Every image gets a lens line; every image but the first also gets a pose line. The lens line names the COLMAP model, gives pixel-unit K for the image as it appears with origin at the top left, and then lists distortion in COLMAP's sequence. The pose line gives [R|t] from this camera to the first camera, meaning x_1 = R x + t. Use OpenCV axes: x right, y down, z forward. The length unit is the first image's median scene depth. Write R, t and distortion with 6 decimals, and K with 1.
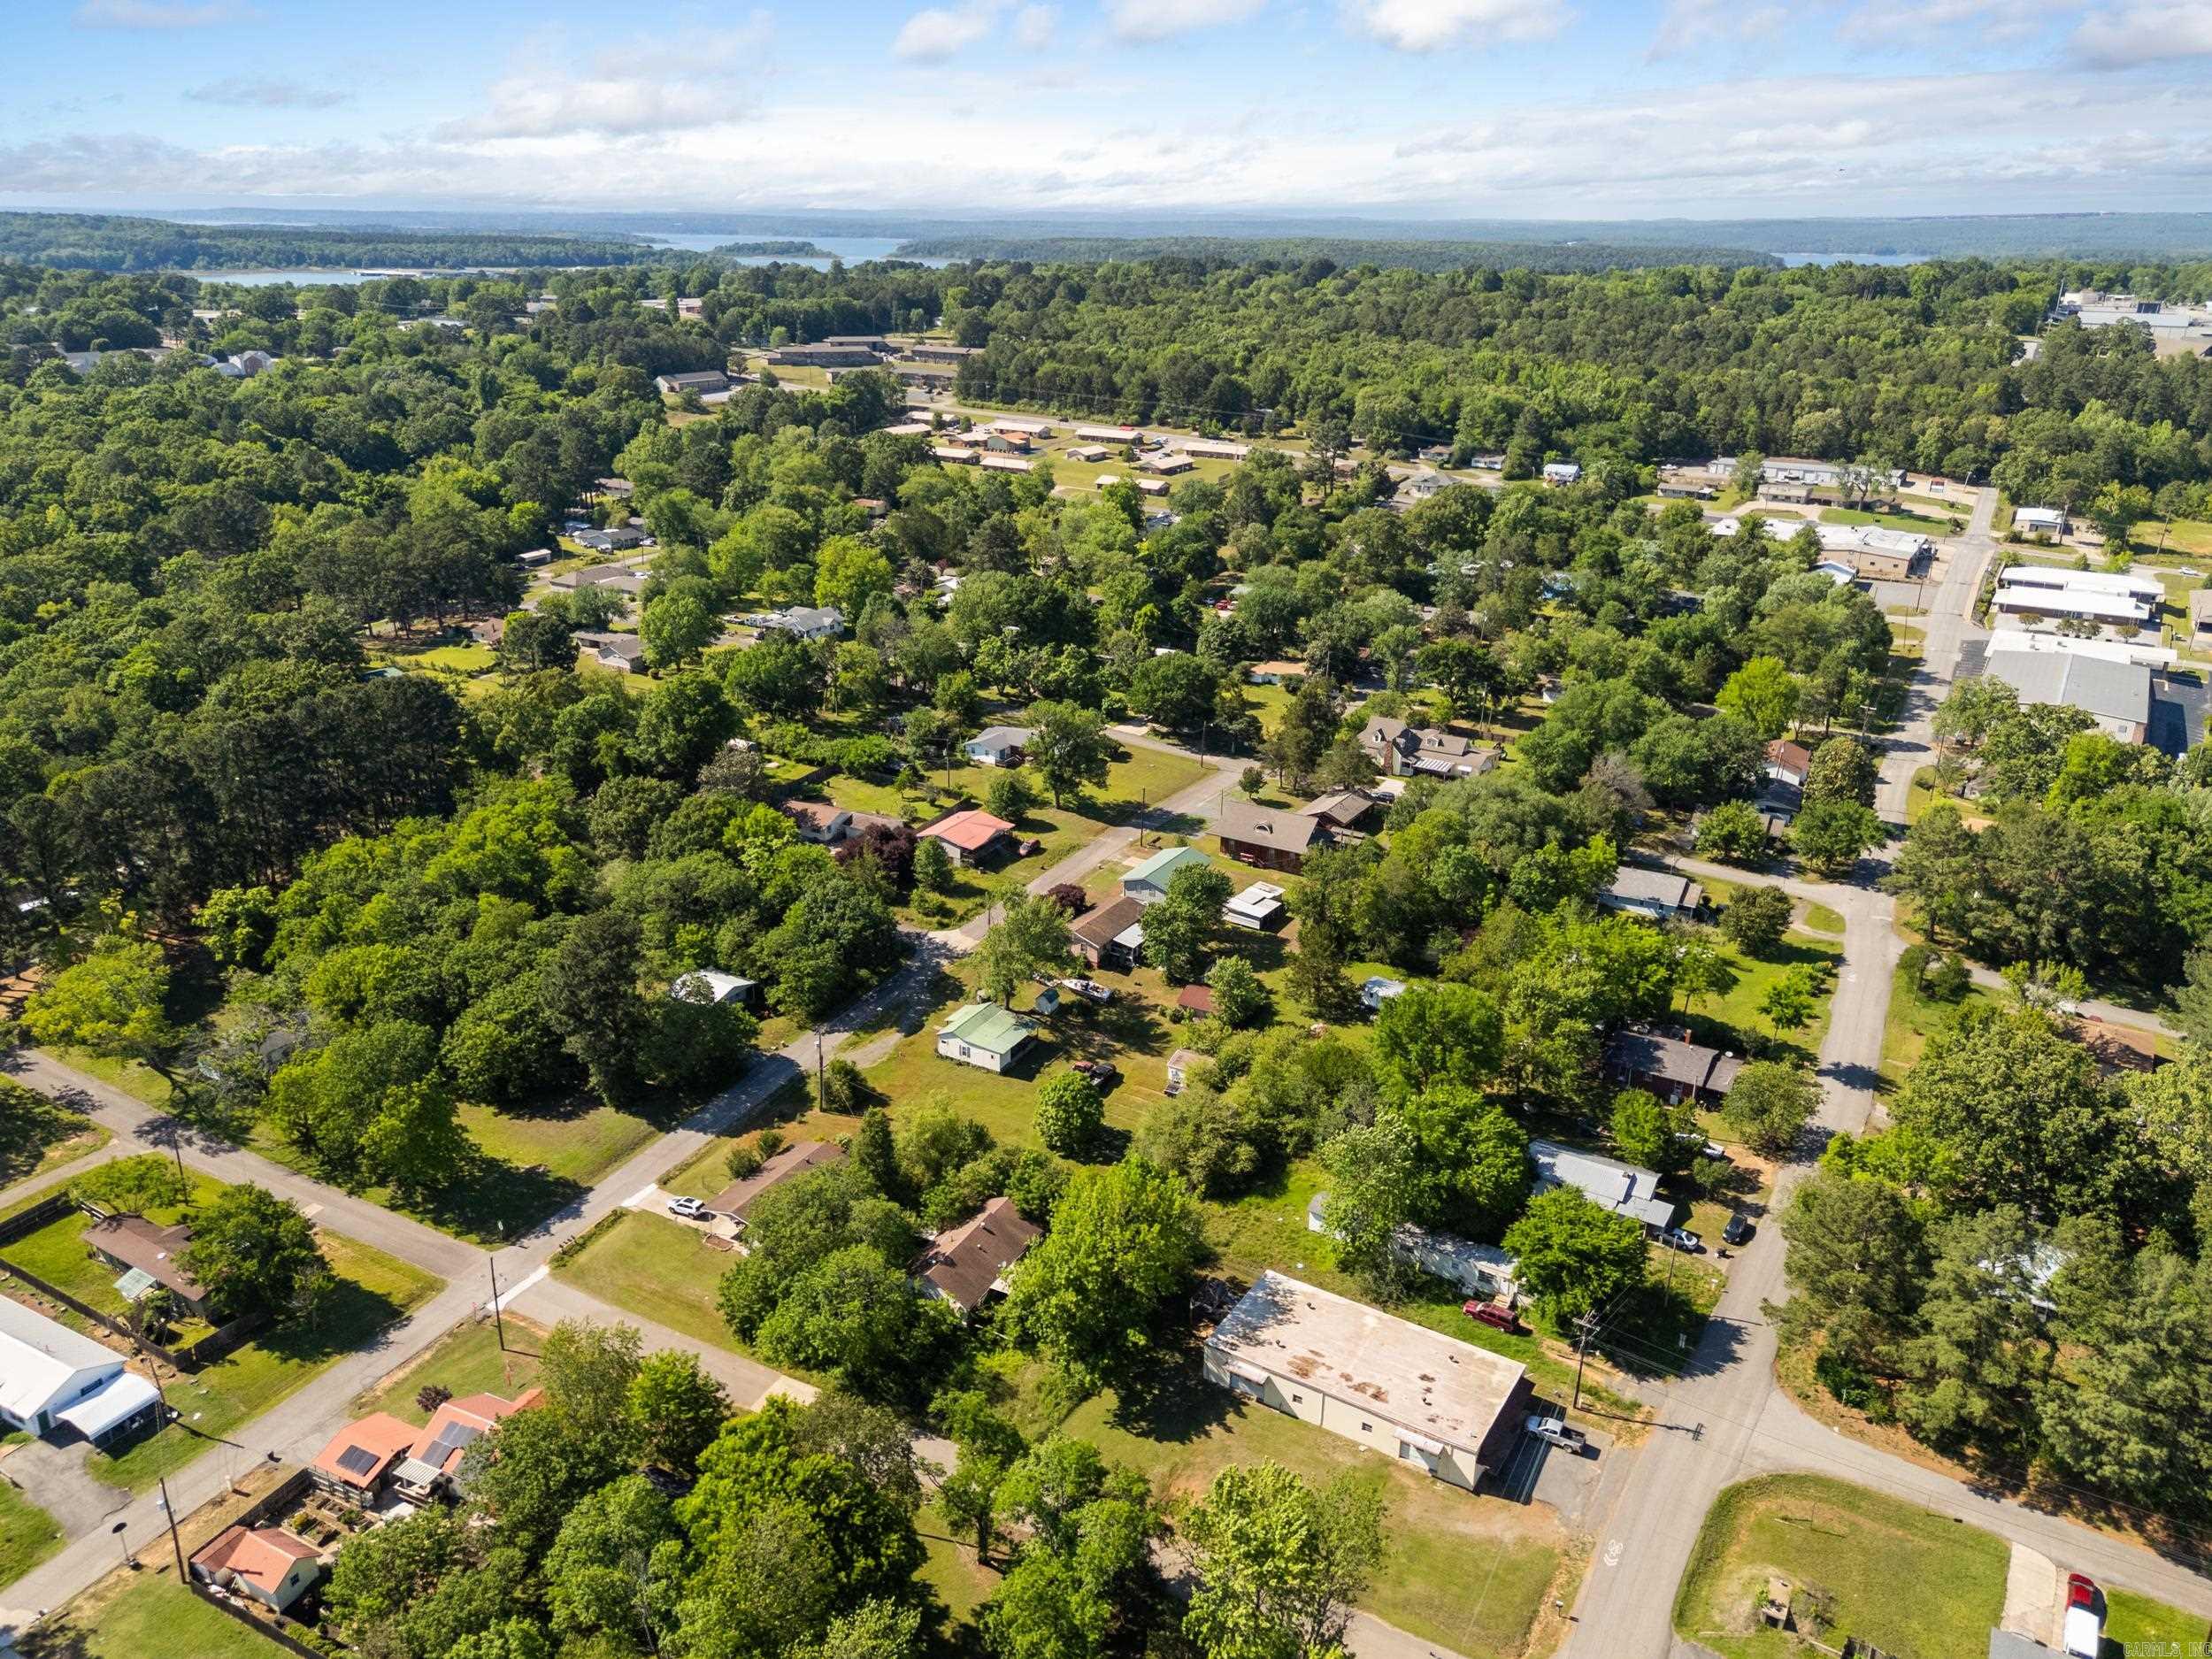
lens RADIAL K [[1559.6, 0, 1098.3], [0, 1559.6, 825.1], [0, 0, 1]] dist [0.073342, -0.067160]
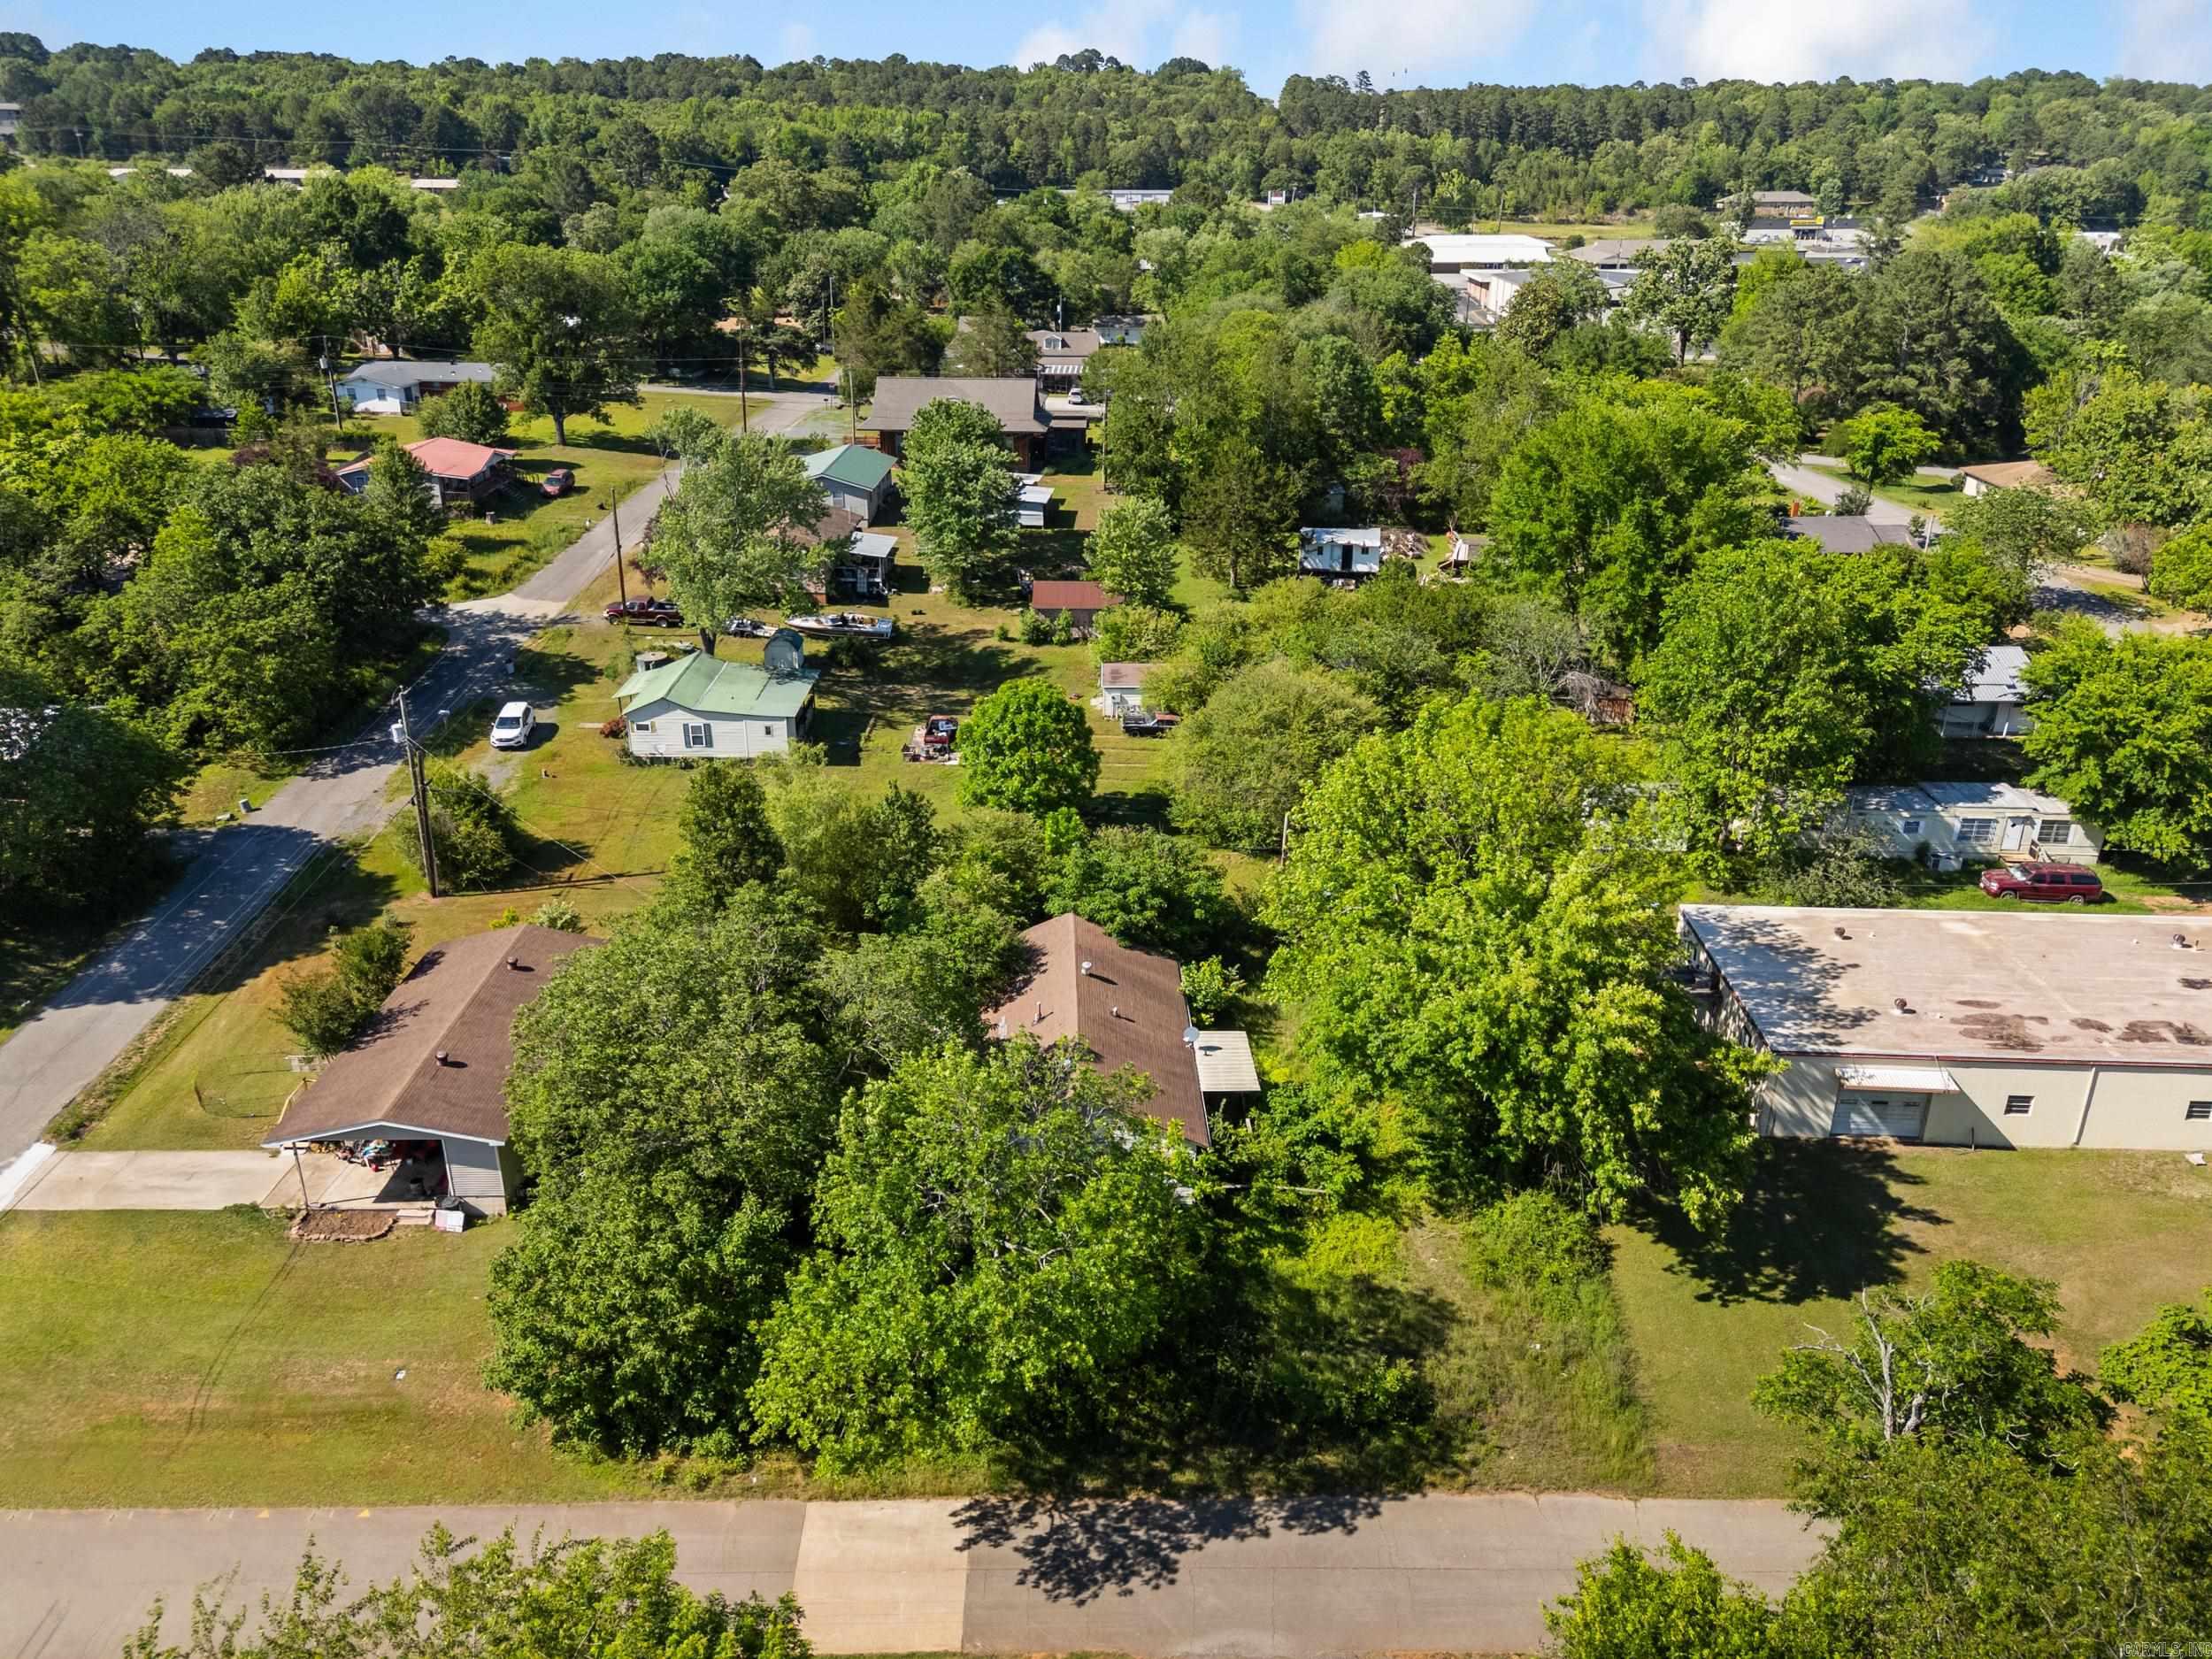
lens RADIAL K [[1603.7, 0, 1110.8], [0, 1603.7, 823.3], [0, 0, 1]] dist [0.094369, -0.114768]
pose [[0.874278, -0.191207, 0.446181, -0.221819], [0.167766, 0.981534, 0.091895, 0.164166], [-0.455513, -0.005488, 0.890212, 0.570353]]
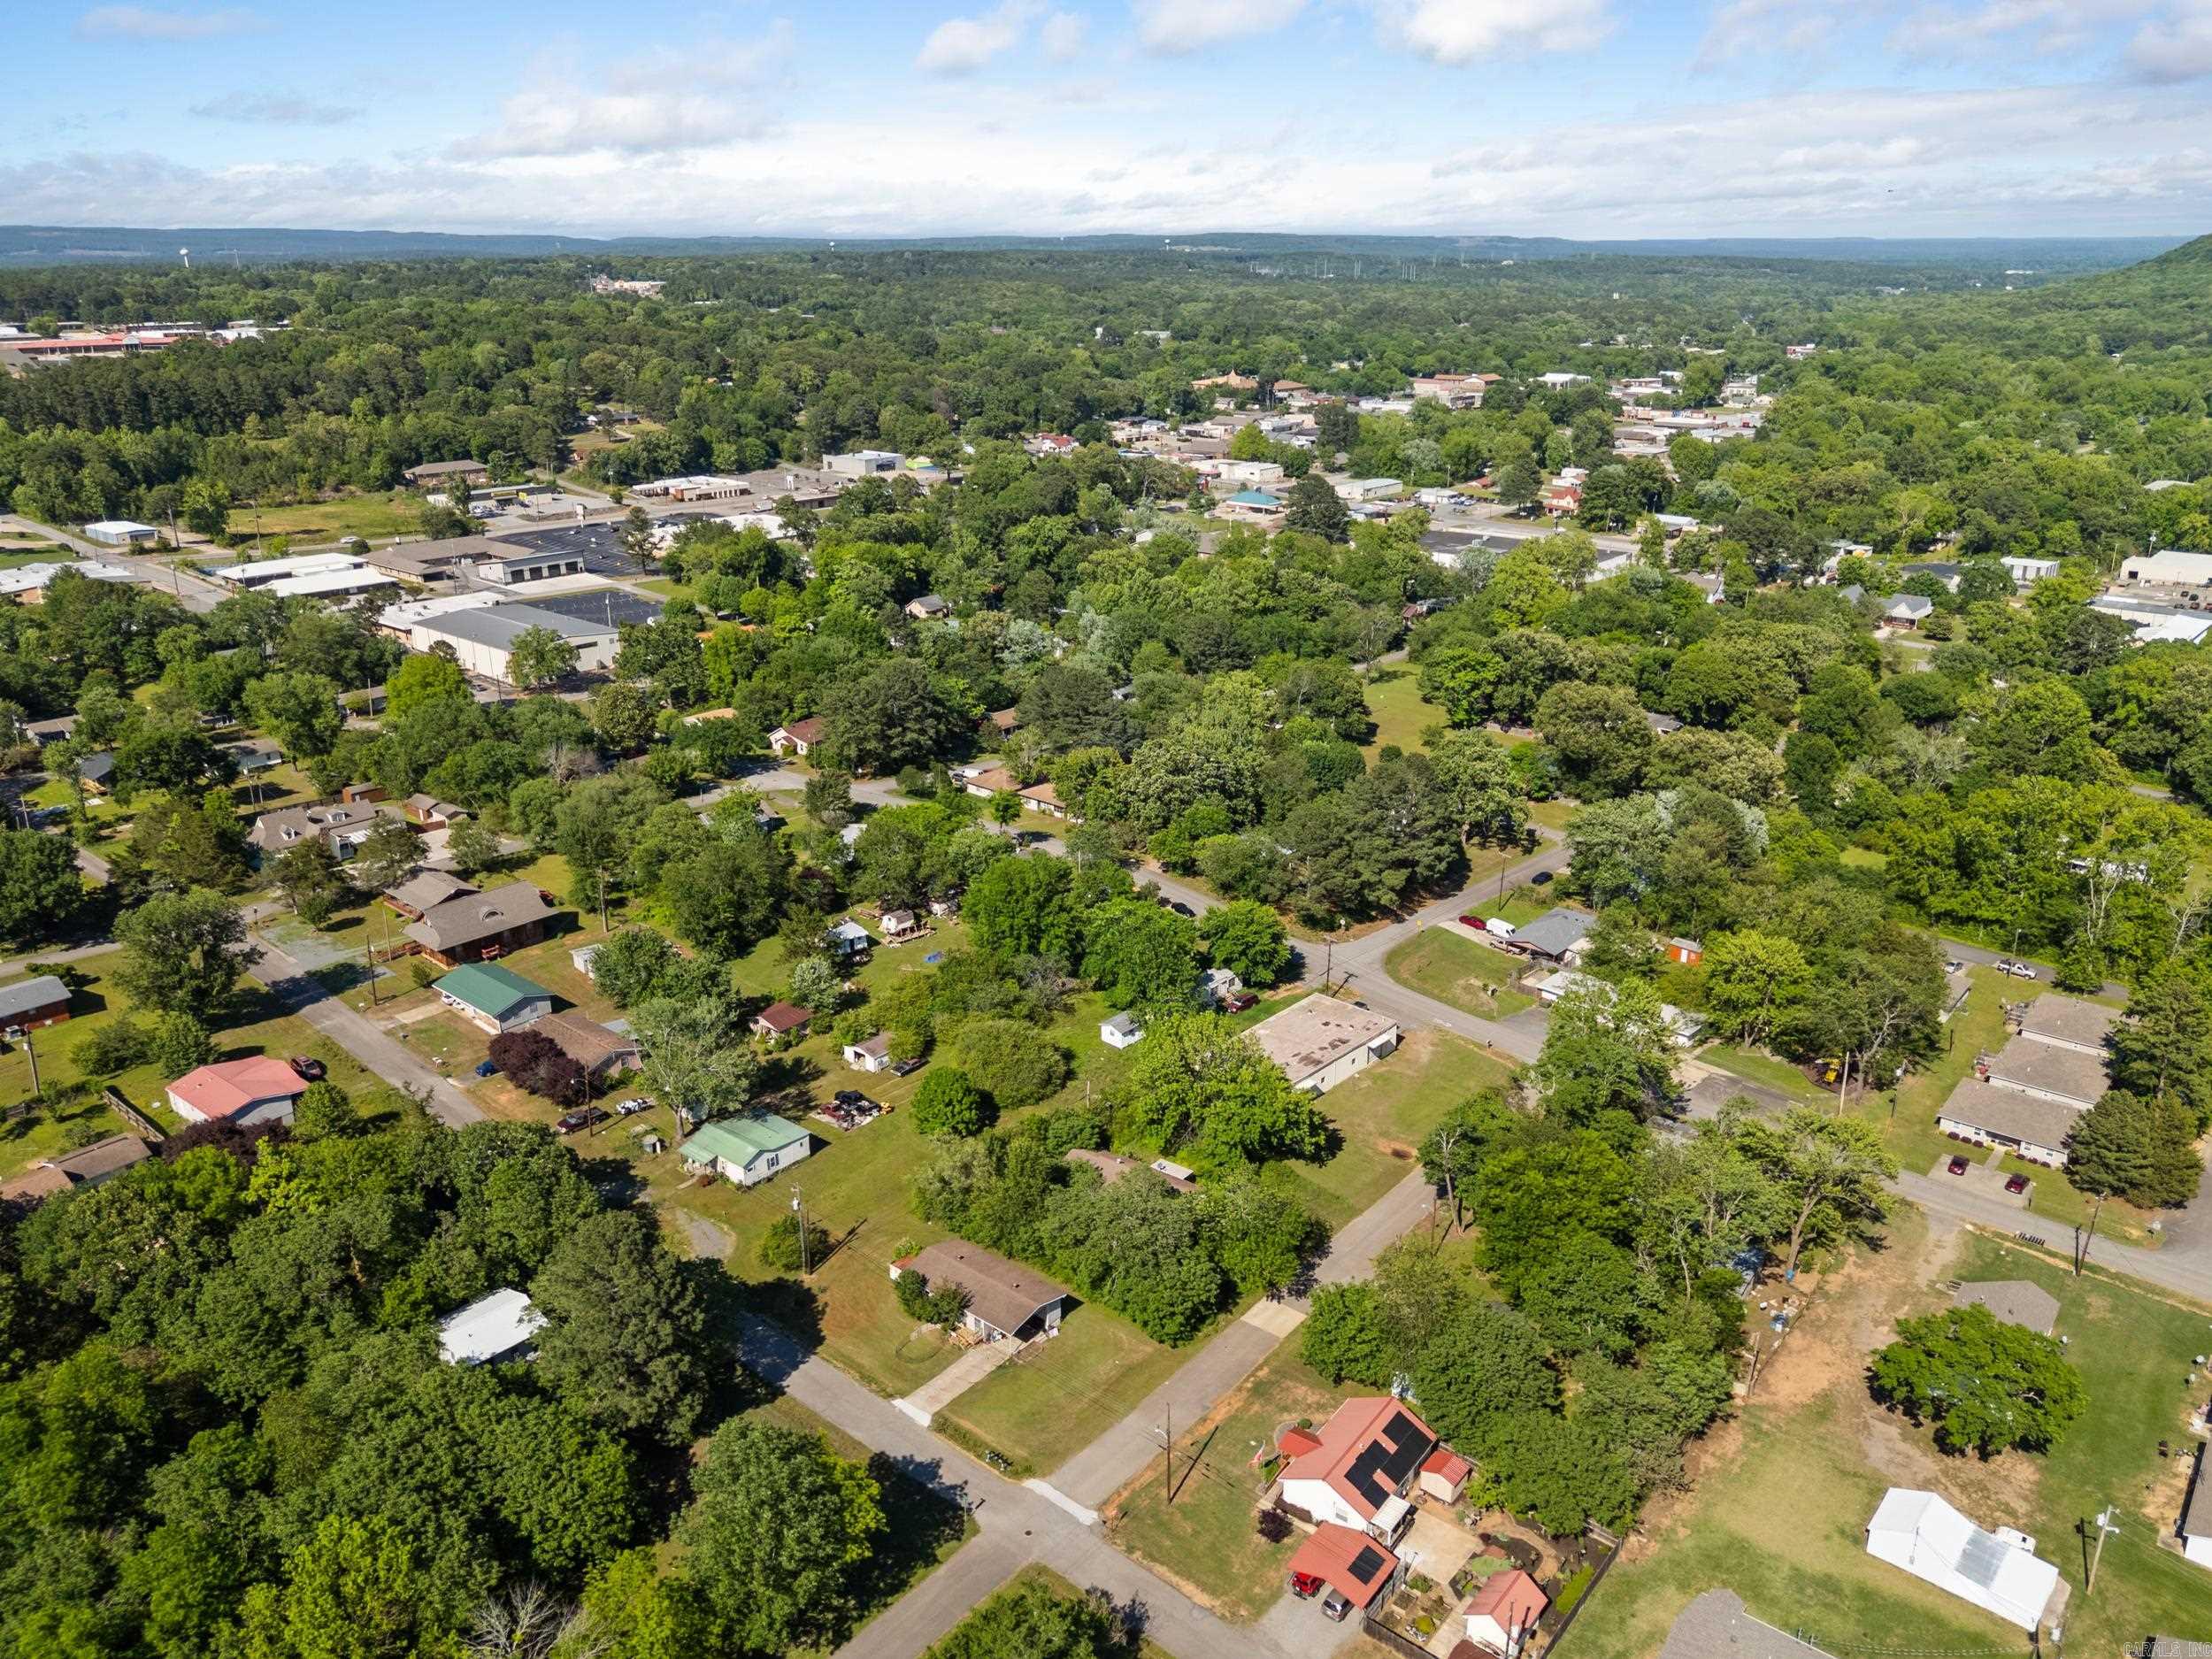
lens RADIAL K [[1603.7, 0, 1110.8], [0, 1603.7, 823.3], [0, 0, 1]] dist [0.094369, -0.114768]
pose [[0.186700, -0.331996, 0.924620, -0.945411], [0.338610, 0.905243, 0.256667, -0.229556], [-0.922218, 0.265165, 0.281426, 0.563870]]
